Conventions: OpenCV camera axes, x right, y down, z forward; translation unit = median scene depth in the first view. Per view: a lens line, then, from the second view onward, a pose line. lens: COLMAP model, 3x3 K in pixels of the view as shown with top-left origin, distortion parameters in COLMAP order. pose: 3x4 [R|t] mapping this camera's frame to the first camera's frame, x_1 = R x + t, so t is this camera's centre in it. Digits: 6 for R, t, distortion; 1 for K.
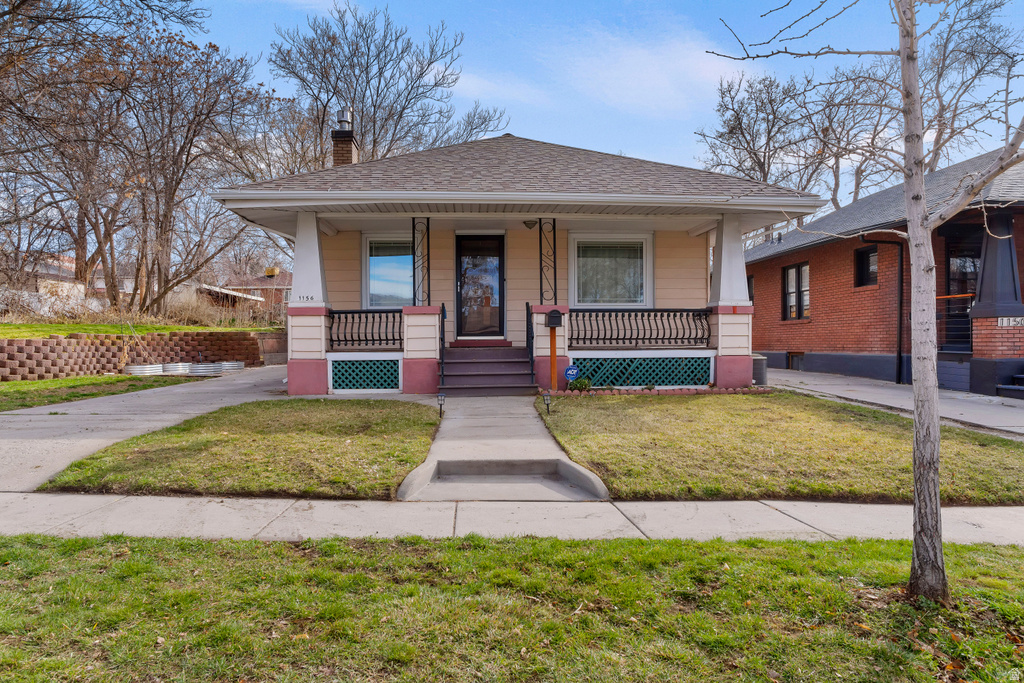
lens RADIAL K [[681.9, 0, 537.0], [0, 681.9, 308.5], [0, 0, 1]] dist [-0.004671, 0.004212]
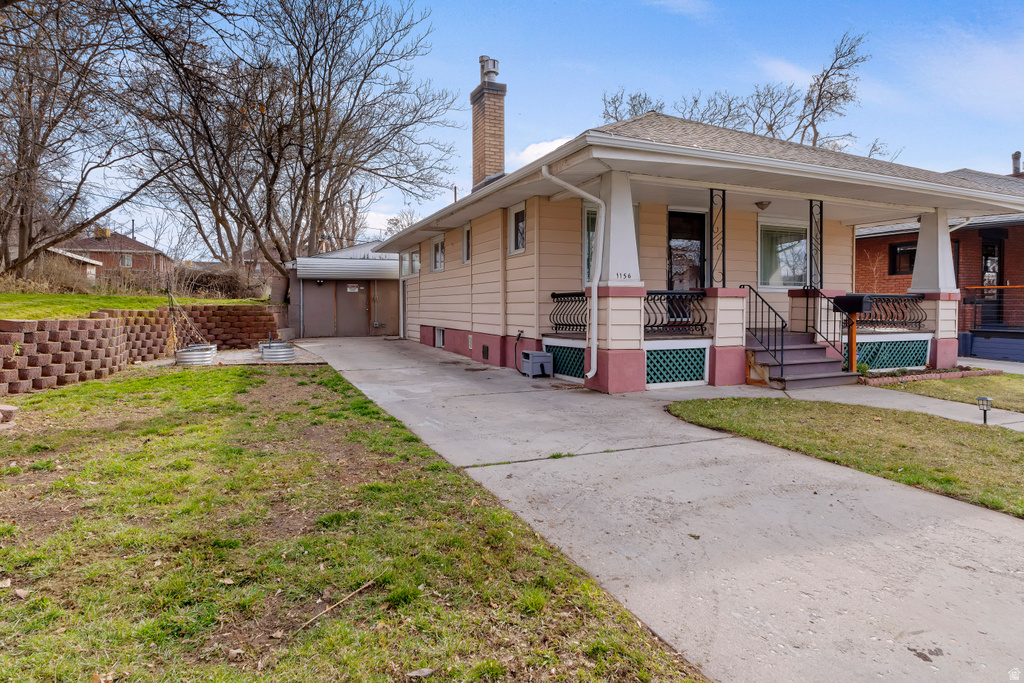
lens RADIAL K [[572.0, 0, 533.1], [0, 572.0, 295.7], [0, 0, 1]] dist [0.018962, 0.001789]
pose [[0.937110, 0.014544, 0.348732, -0.651820], [-0.023648, 0.999481, 0.021862, -0.003734], [-0.348233, -0.028734, 0.936968, 0.364154]]
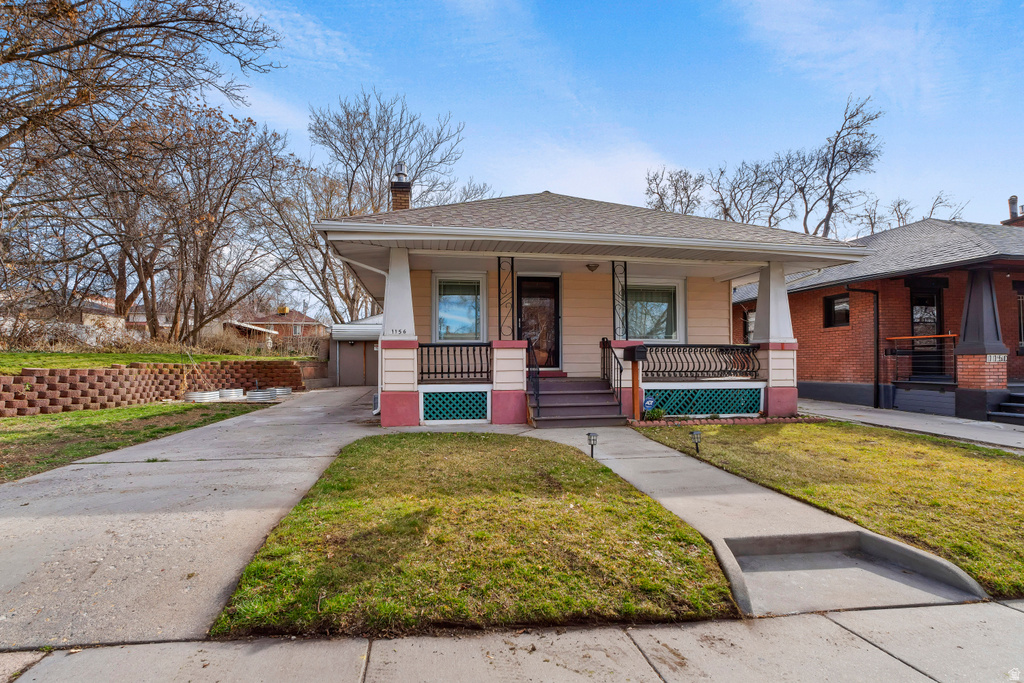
lens RADIAL K [[502.5, 0, 528.9], [0, 502.5, 330.2], [0, 0, 1]] dist [0.005941, 0.001330]
pose [[0.994560, 0.011034, 0.103580, -0.211628], [-0.008612, 0.999680, -0.023801, -0.000977], [-0.103810, 0.022779, 0.994336, 0.215194]]
